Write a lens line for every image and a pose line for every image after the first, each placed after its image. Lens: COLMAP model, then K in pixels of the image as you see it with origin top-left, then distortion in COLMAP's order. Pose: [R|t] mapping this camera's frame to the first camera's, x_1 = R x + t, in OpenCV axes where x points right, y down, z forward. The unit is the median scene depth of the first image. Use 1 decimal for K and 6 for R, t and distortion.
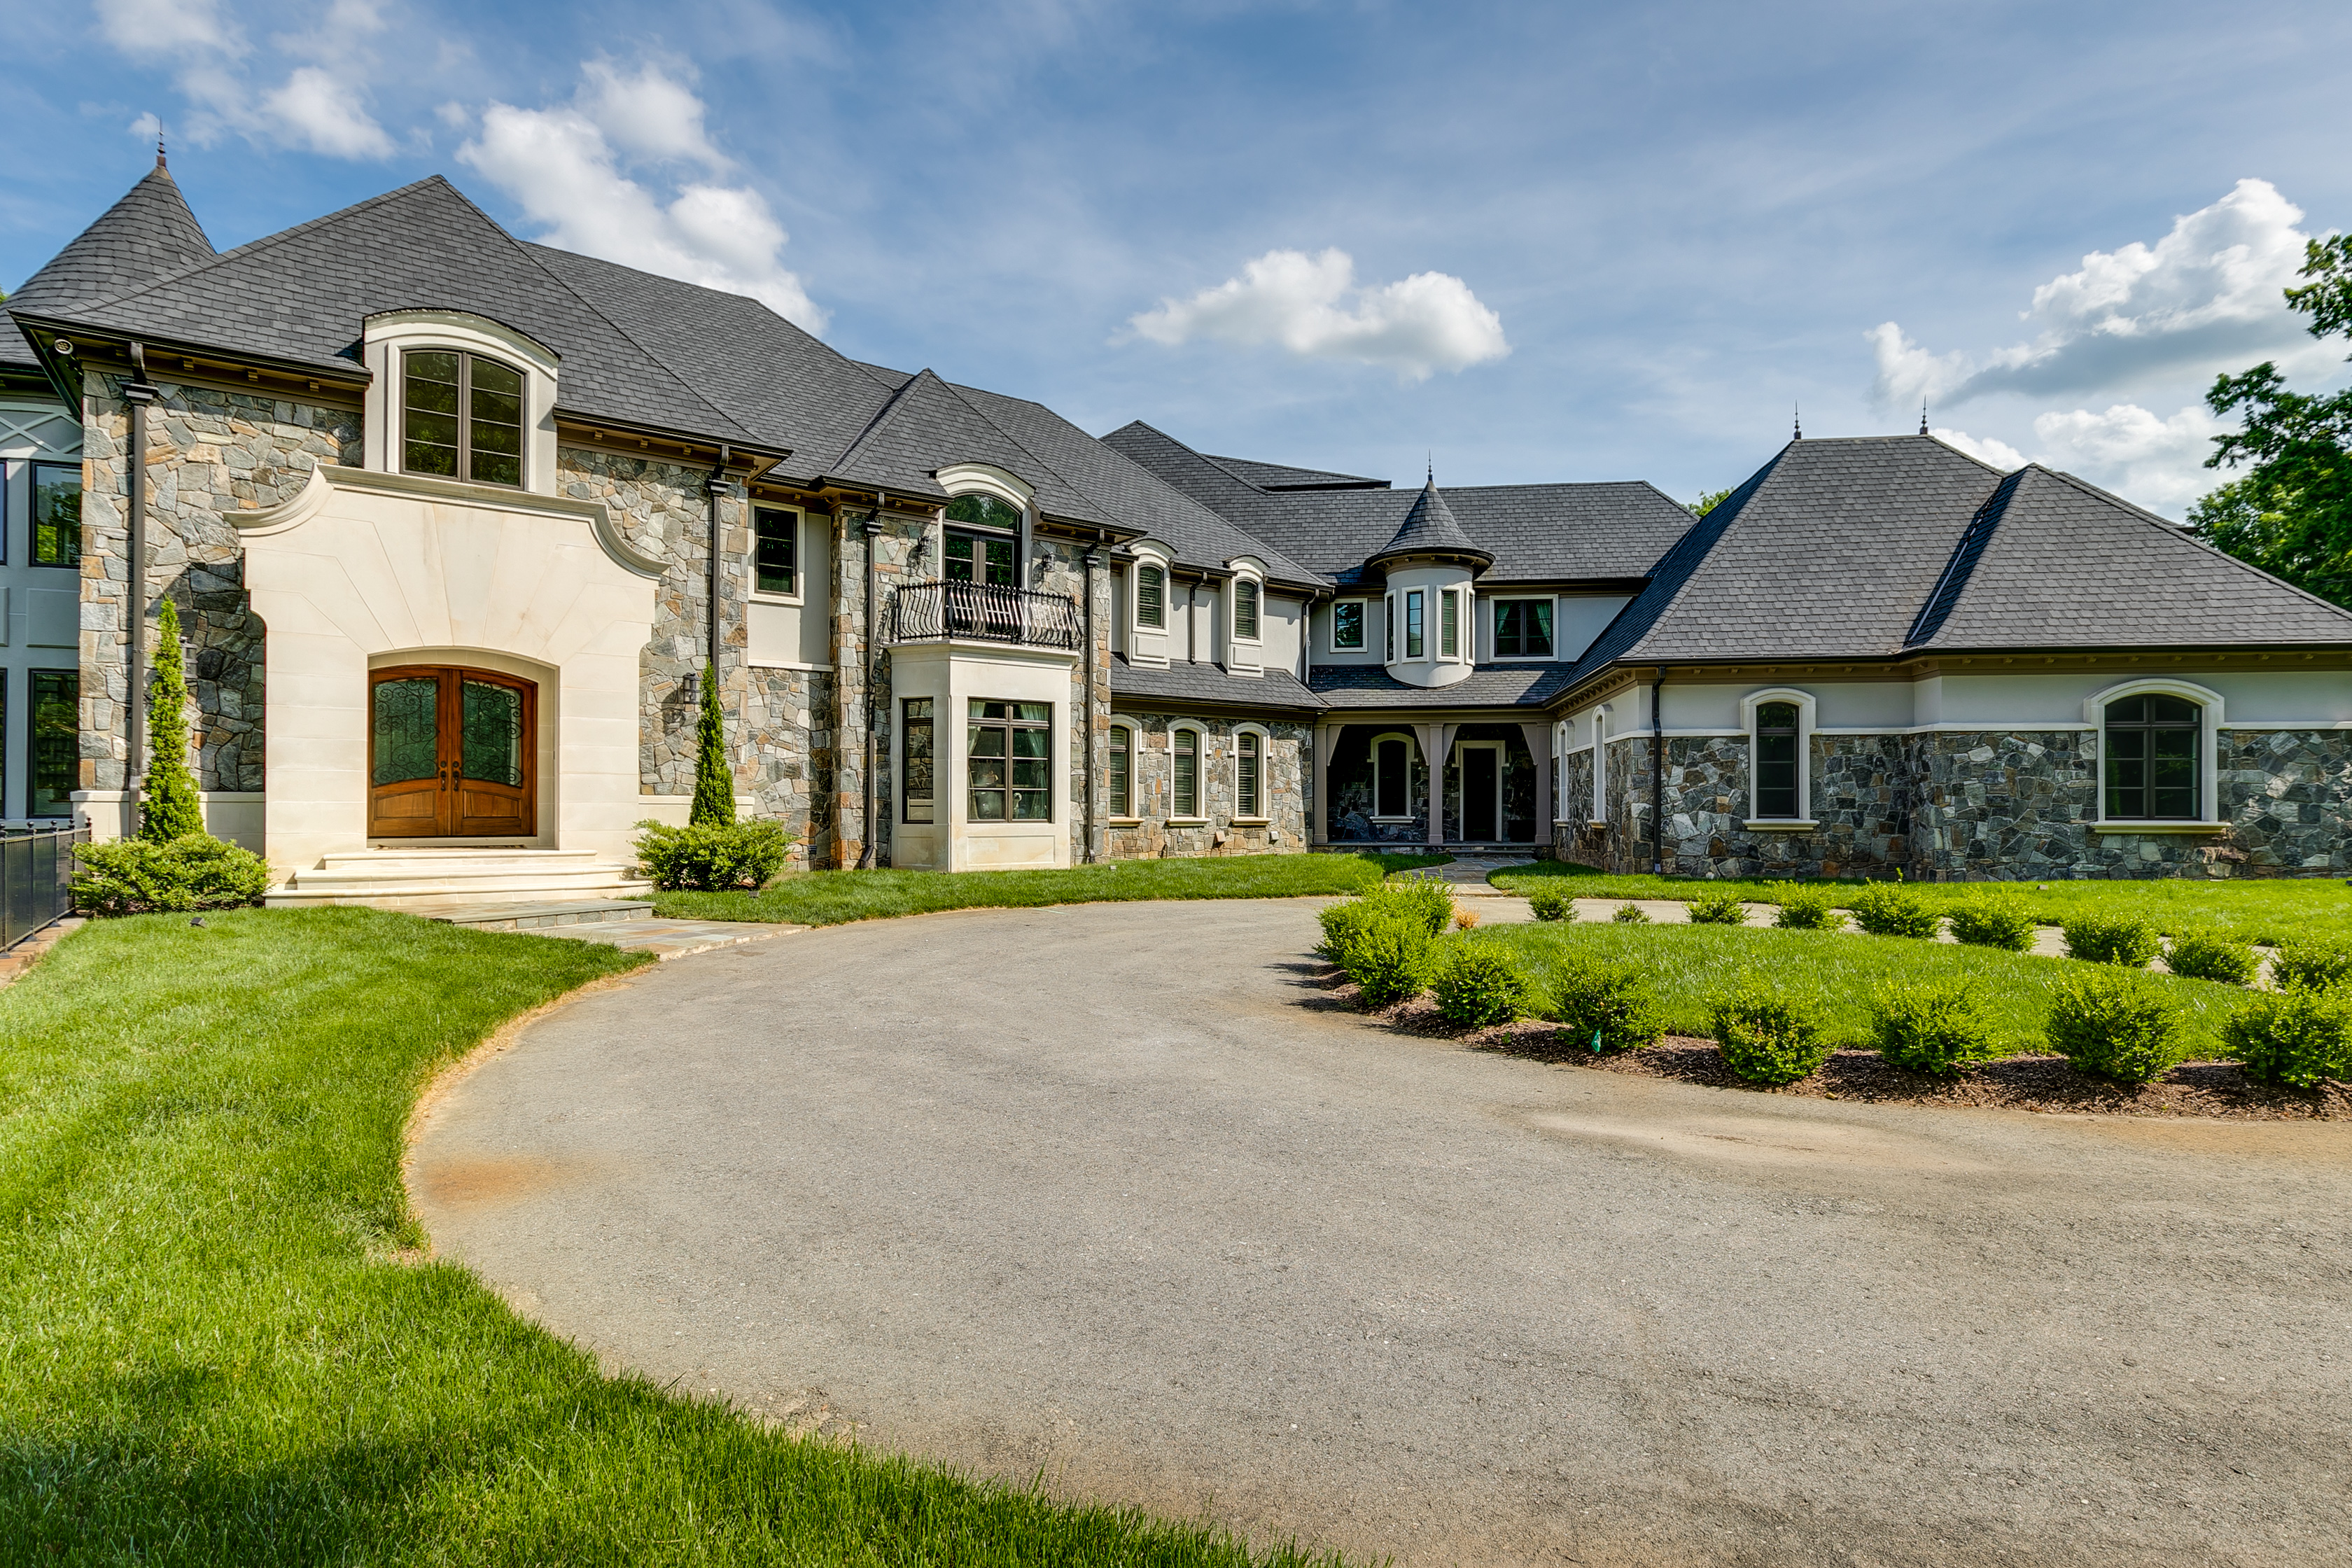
lens RADIAL K [[1282.5, 0, 1176.0], [0, 1282.5, 784.0], [0, 0, 1]] dist [-0.002231, -0.000598]
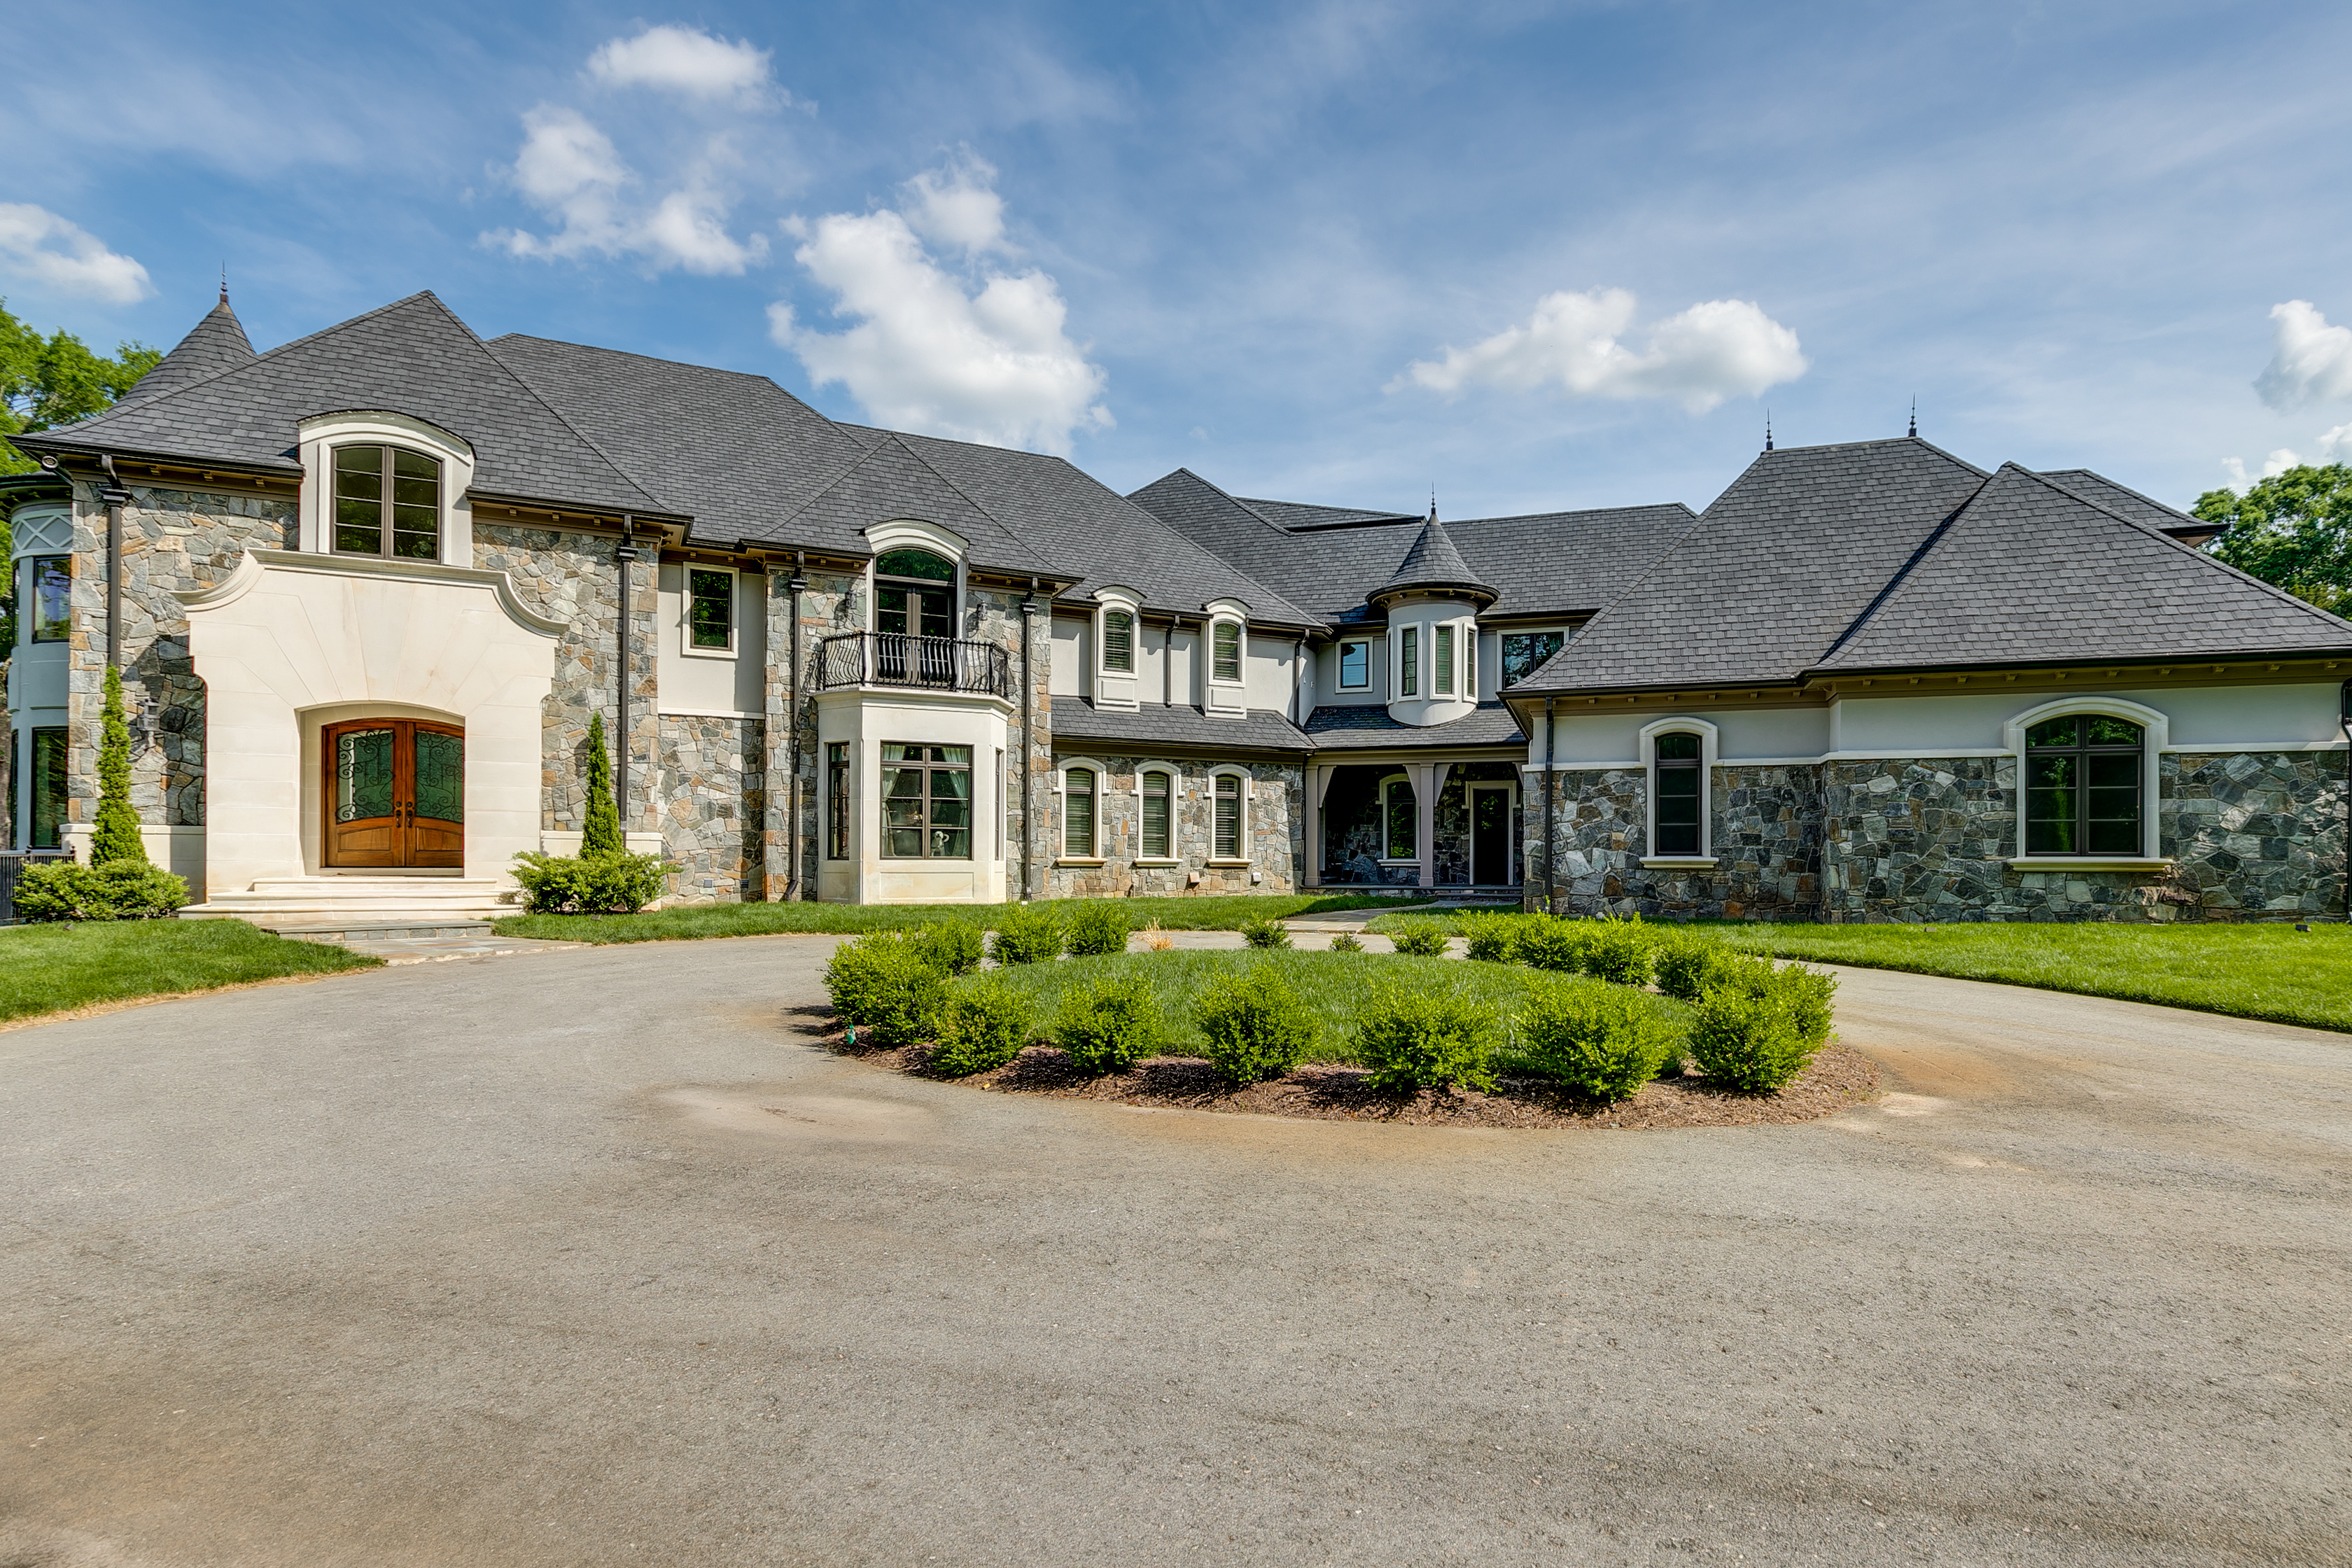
lens RADIAL K [[1297.3, 0, 1176.4], [0, 1297.3, 834.4], [0, 0, 1]] dist [-0.000330, -0.000319]
pose [[0.980851, -0.001653, -0.194752, 0.297939], [0.001099, 0.999995, -0.002955, 0.013819], [0.194756, 0.002684, 0.980848, -0.004820]]
